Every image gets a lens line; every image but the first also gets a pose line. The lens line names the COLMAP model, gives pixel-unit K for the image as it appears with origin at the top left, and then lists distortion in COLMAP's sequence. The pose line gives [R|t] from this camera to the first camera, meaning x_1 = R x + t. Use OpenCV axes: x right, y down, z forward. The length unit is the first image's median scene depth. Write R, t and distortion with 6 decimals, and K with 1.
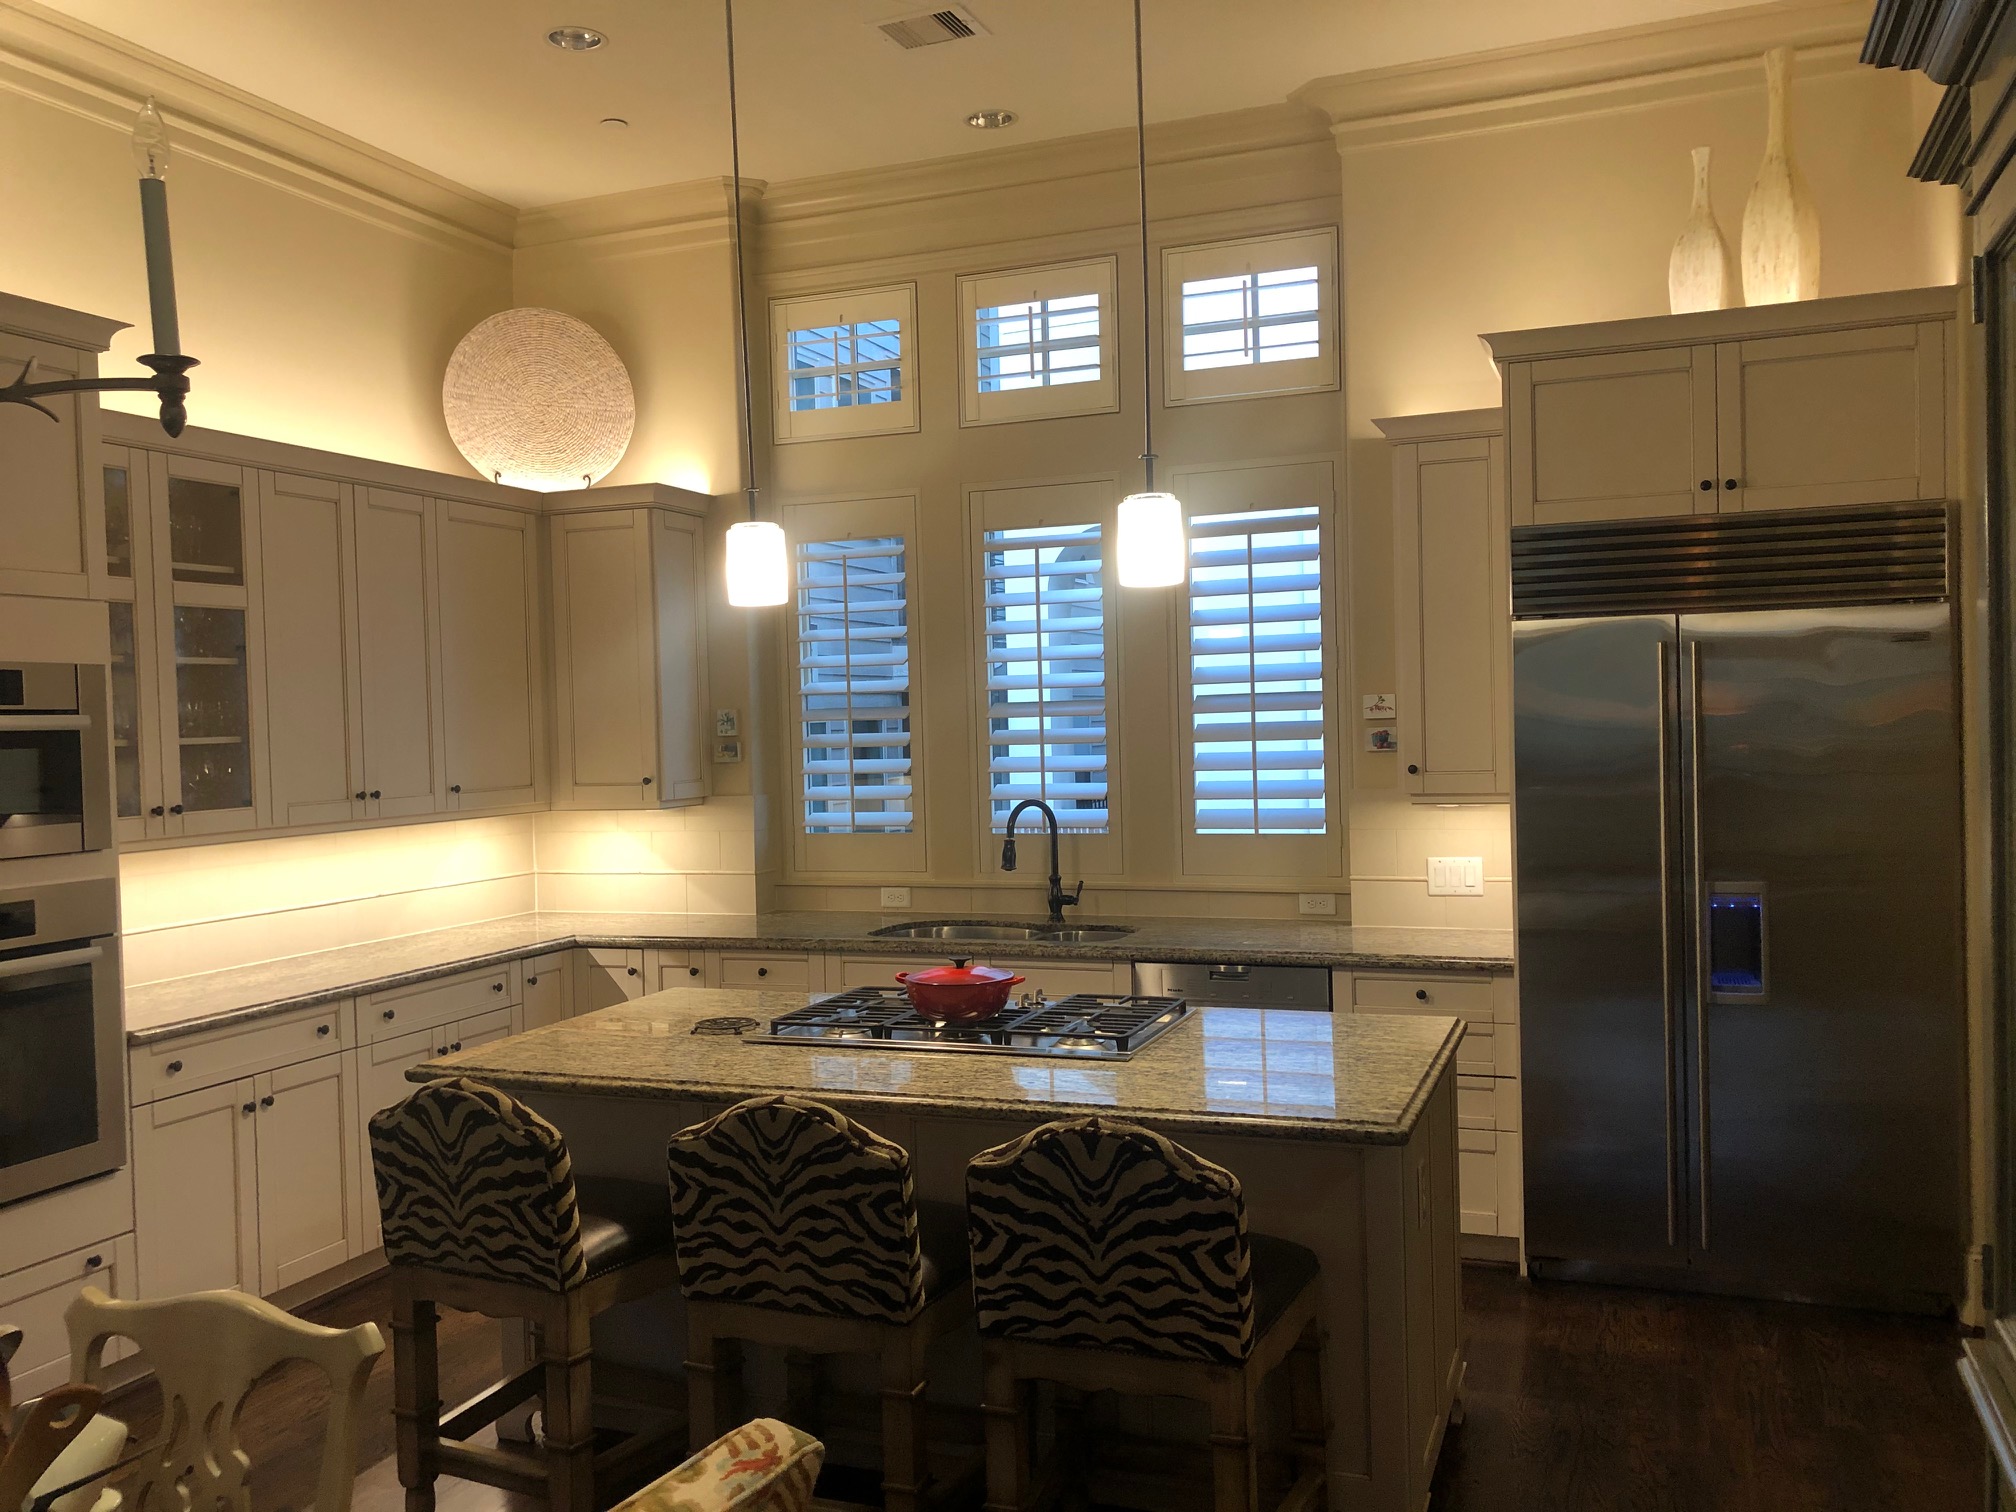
lens RADIAL K [[1636.3, 0, 1004.6], [0, 1636.3, 738.7], [0, 0, 1]] dist [0.066560, -0.079870]
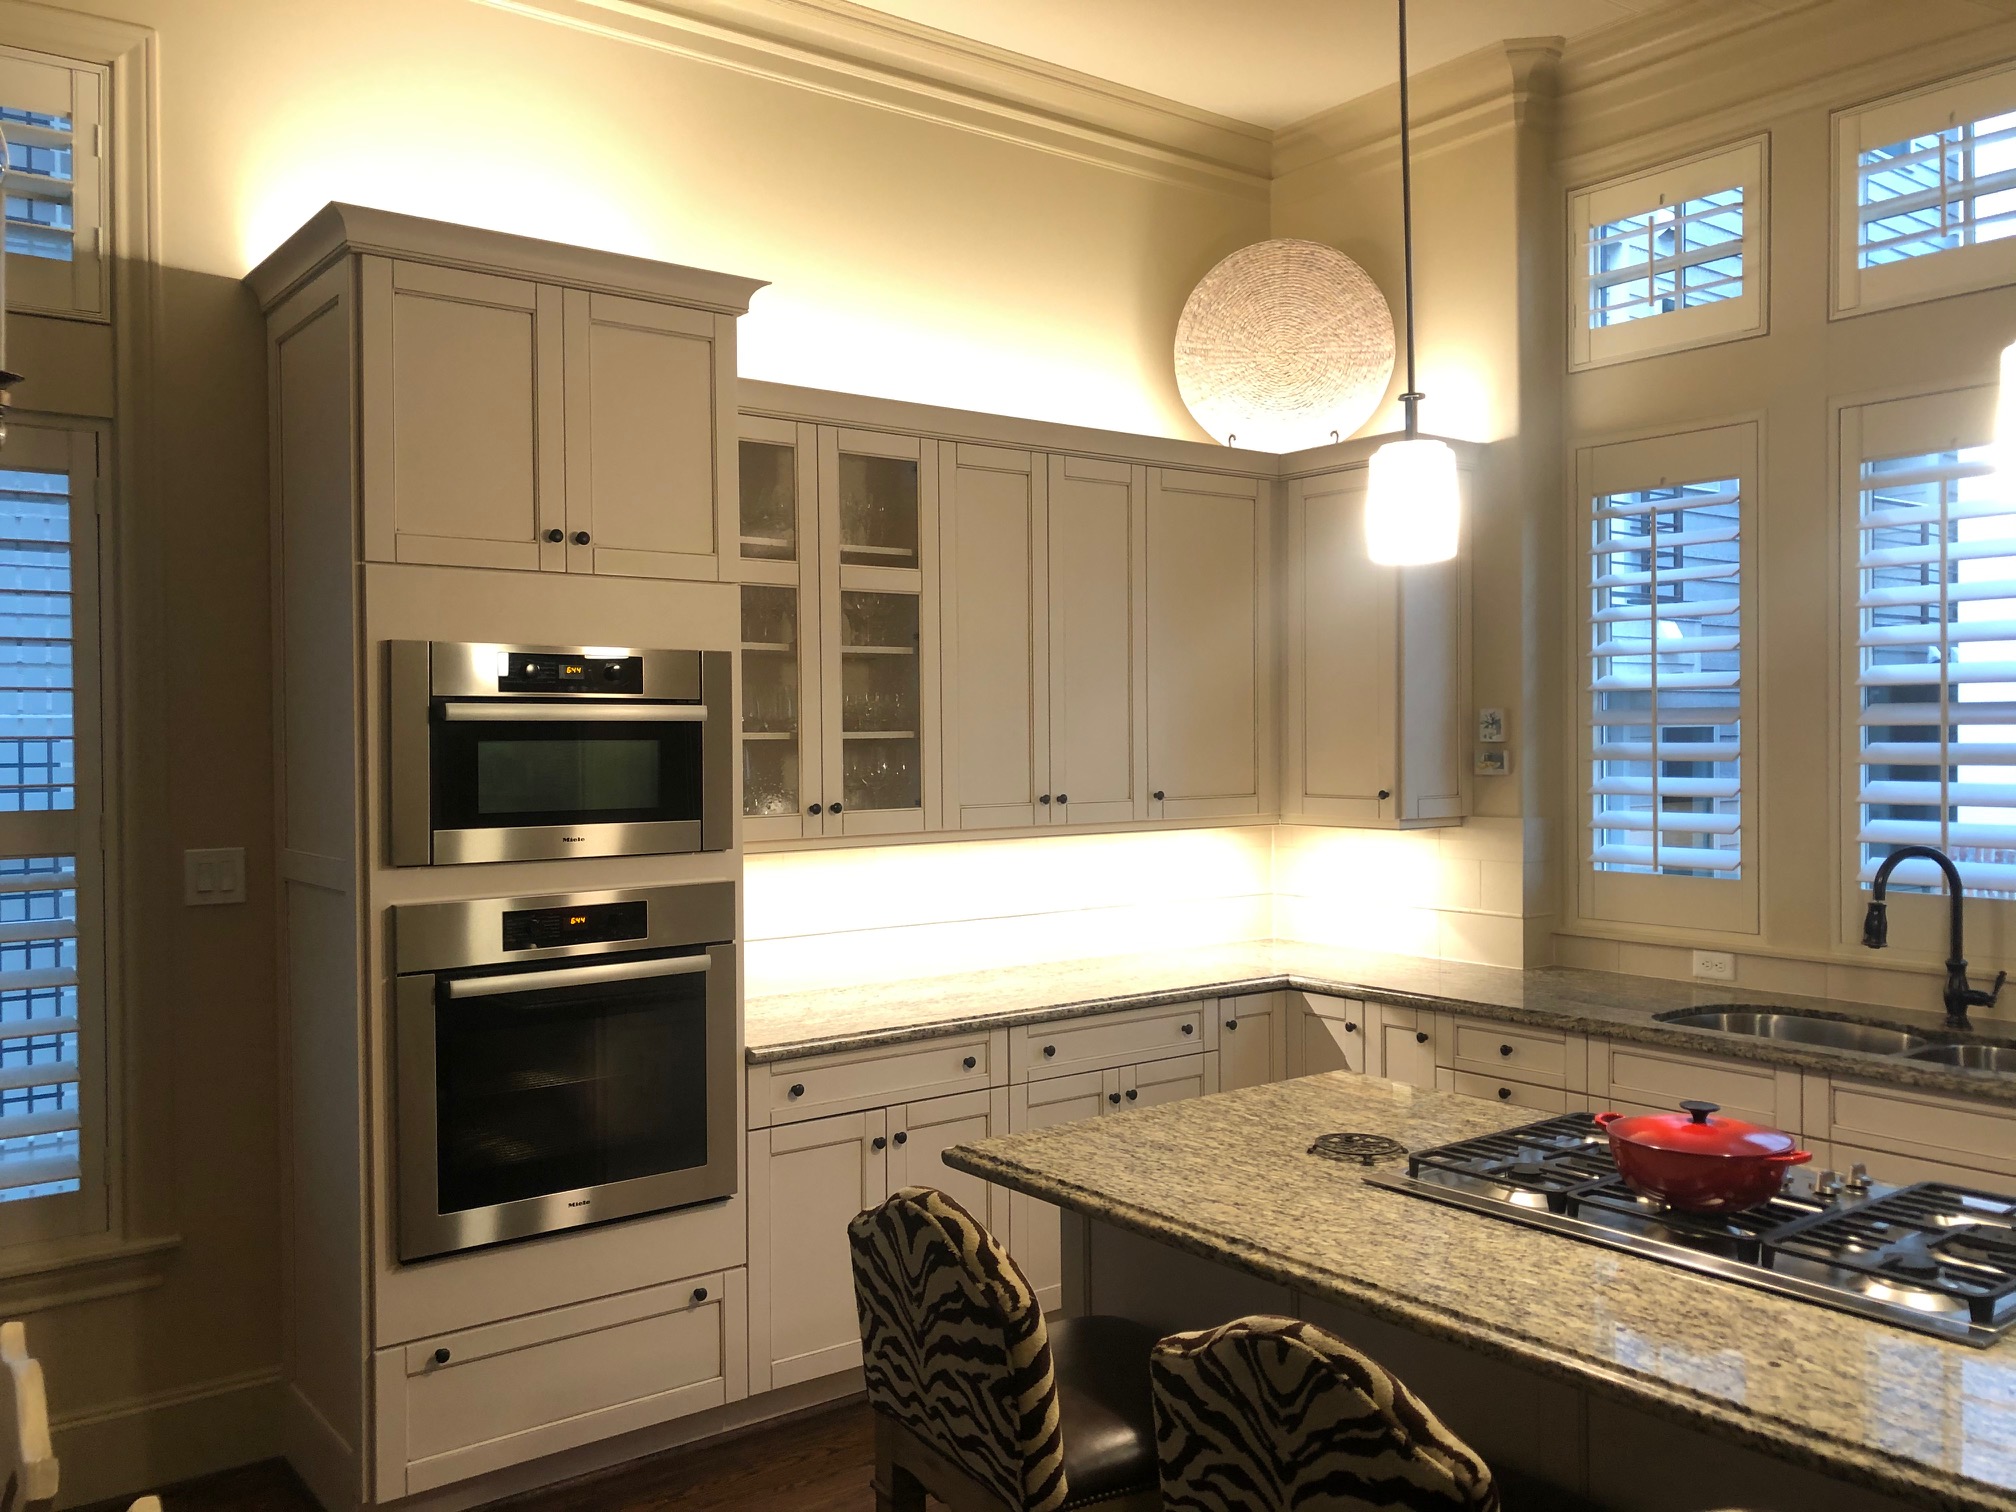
lens RADIAL K [[1636.3, 0, 1004.6], [0, 1636.3, 738.7], [0, 0, 1]] dist [0.066560, -0.079870]
pose [[0.855806, 0.023927, -0.516743, 0.057281], [-0.022976, 0.999702, 0.008238, -0.006148], [0.516786, 0.004822, 0.856101, 0.254500]]
